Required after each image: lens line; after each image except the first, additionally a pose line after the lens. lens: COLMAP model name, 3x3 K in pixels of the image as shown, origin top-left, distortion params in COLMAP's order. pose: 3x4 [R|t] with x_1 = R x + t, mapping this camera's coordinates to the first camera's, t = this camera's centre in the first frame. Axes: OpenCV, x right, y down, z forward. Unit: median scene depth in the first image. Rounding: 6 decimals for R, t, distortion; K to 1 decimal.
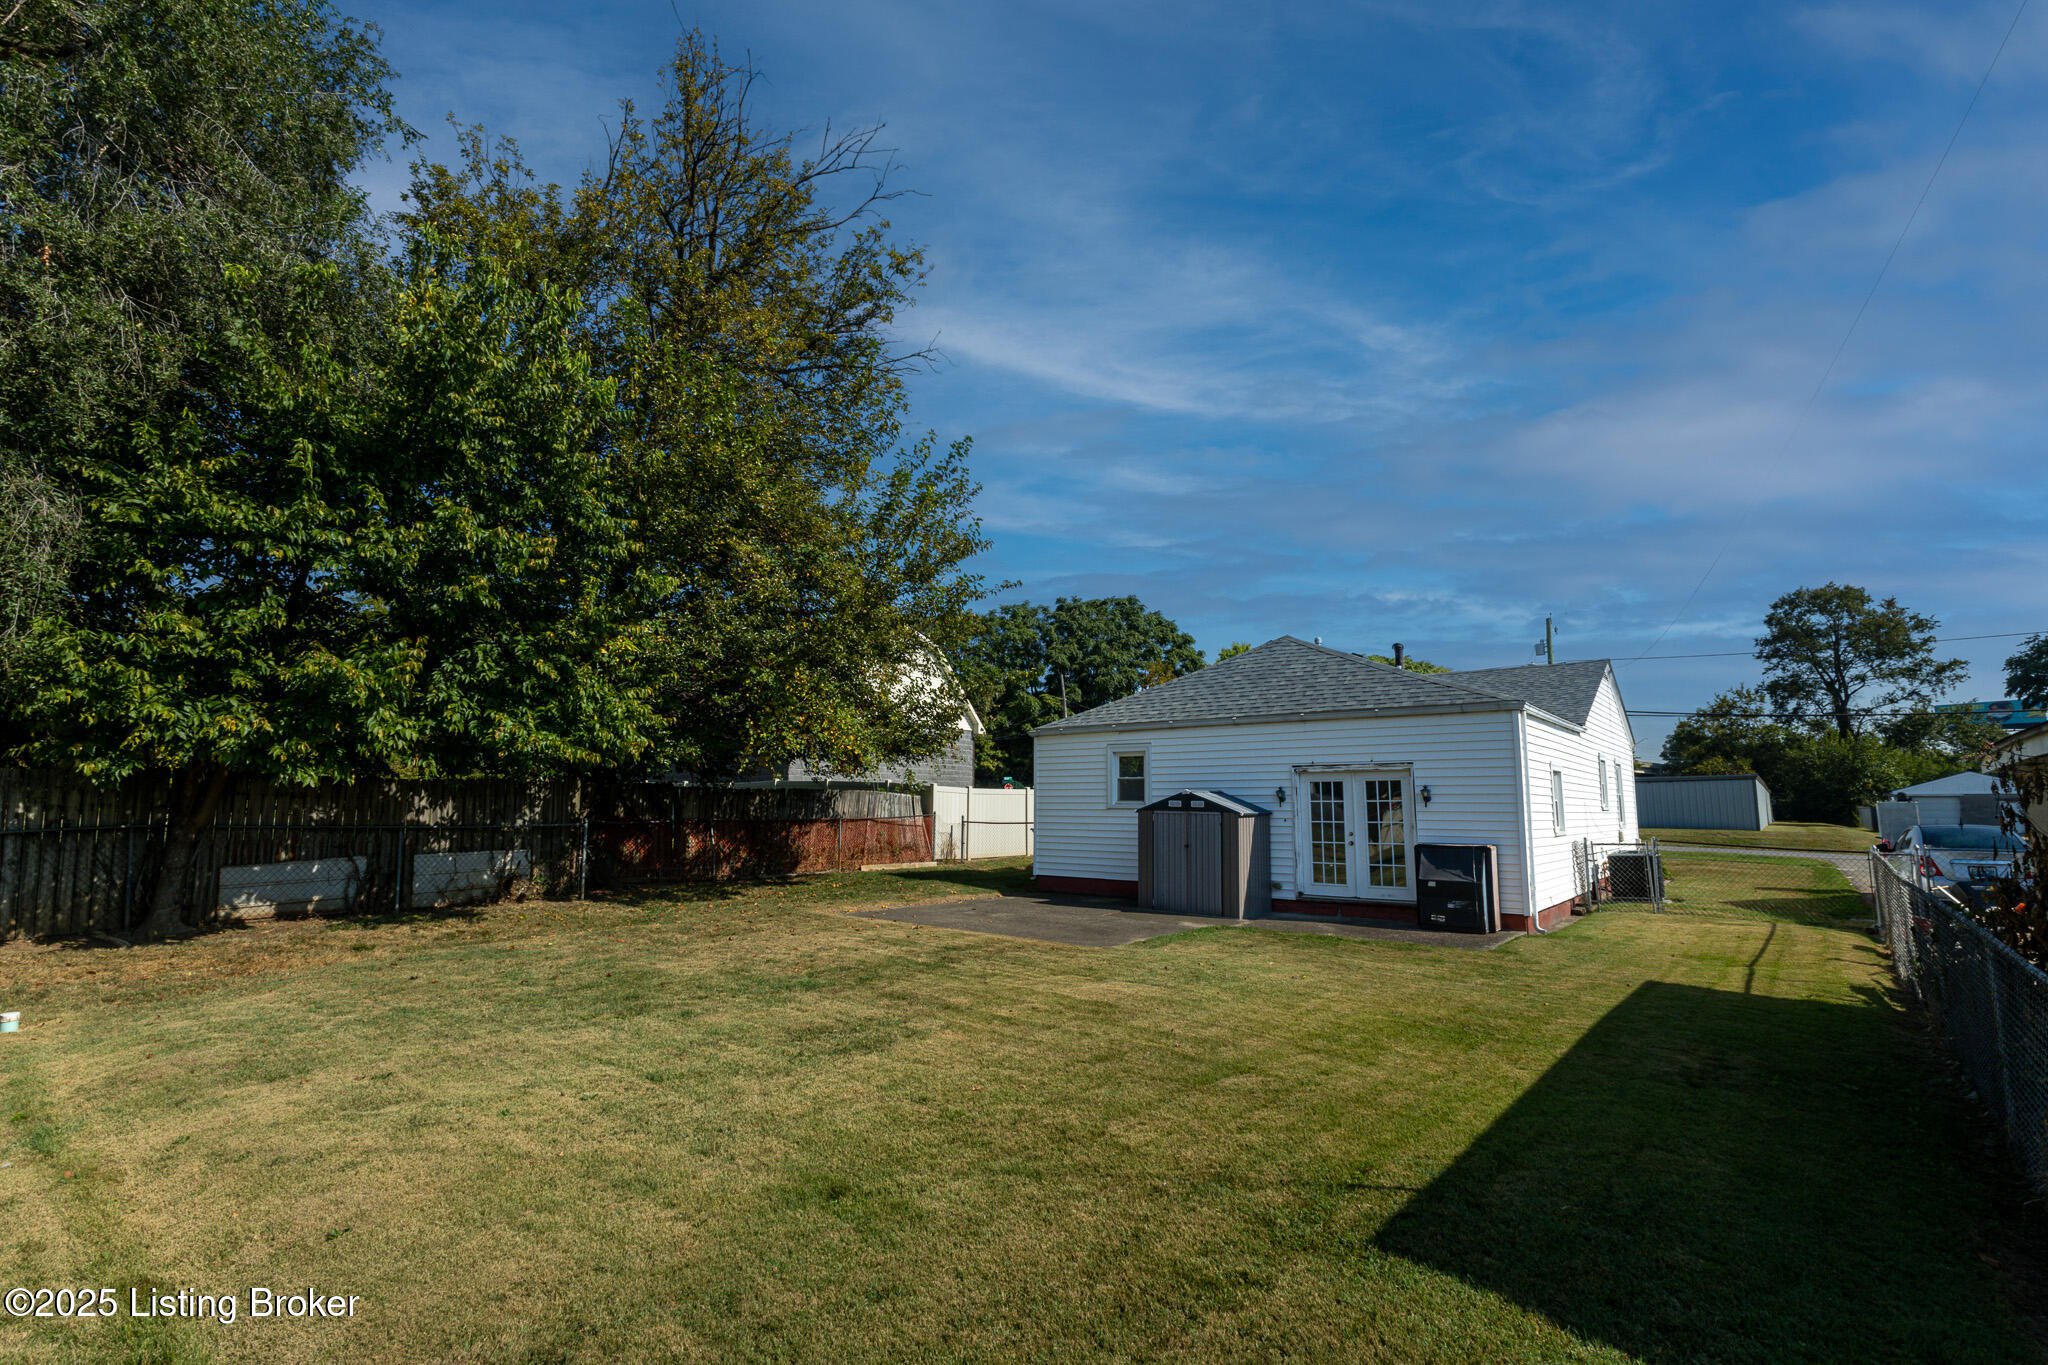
lens RADIAL K [[942.7, 0, 1024.1], [0, 942.7, 679.9], [0, 0, 1]] dist [-0.000234, 0.001795]
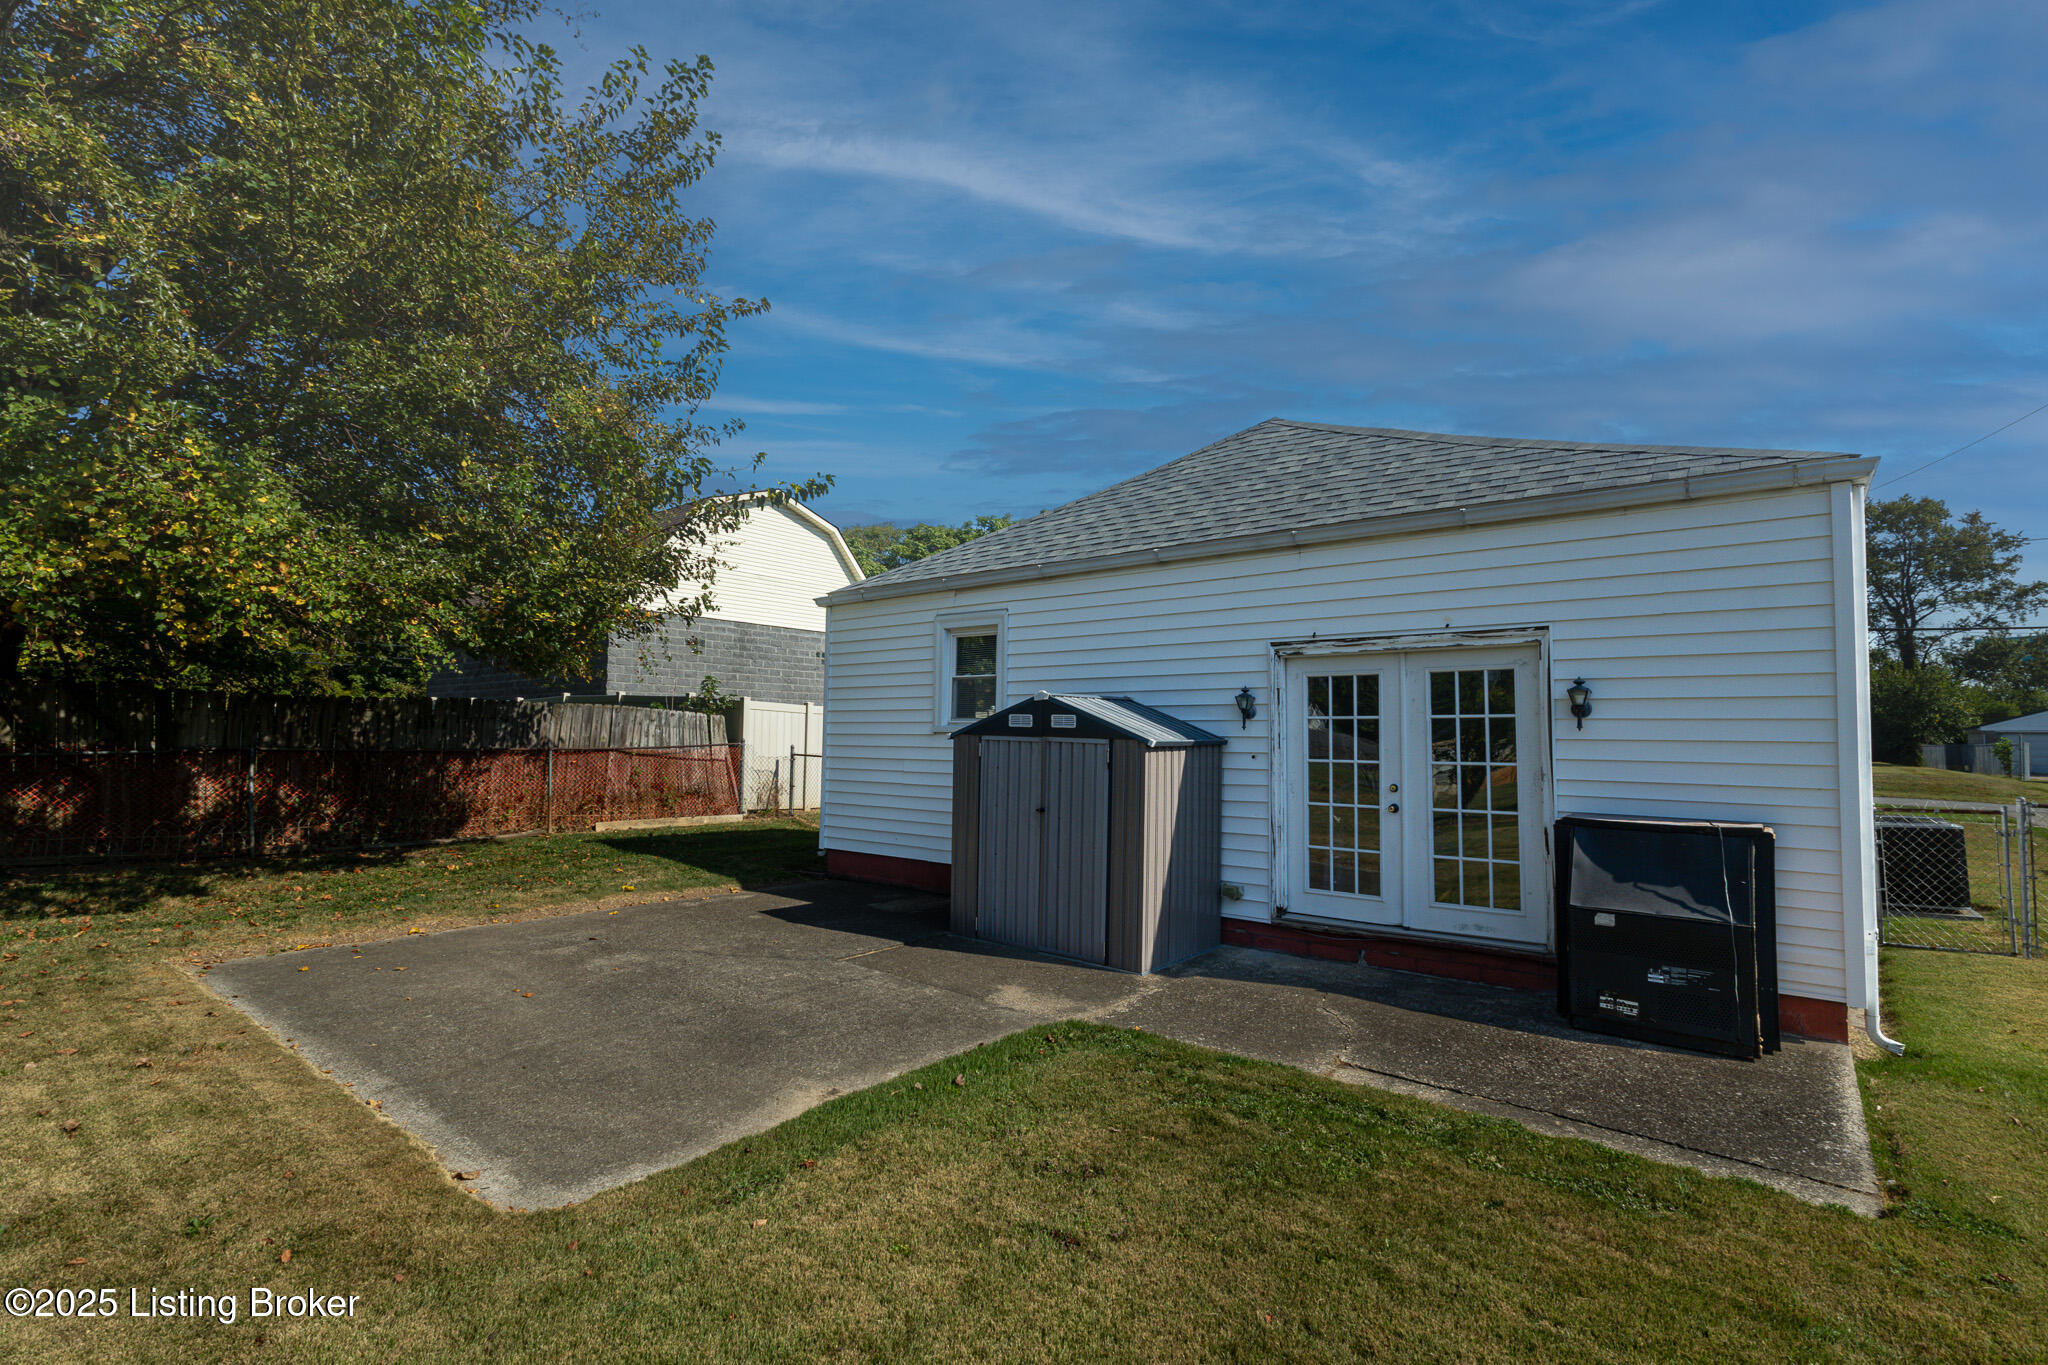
lens RADIAL K [[942.7, 0, 1024.3], [0, 942.7, 685.2], [0, 0, 1]] dist [-0.000234, 0.001795]
pose [[0.999955, 0.006159, -0.007283, 0.146826], [-0.005587, 0.997082, 0.076134, 0.068735], [0.007731, -0.076090, 0.997071, 0.470635]]
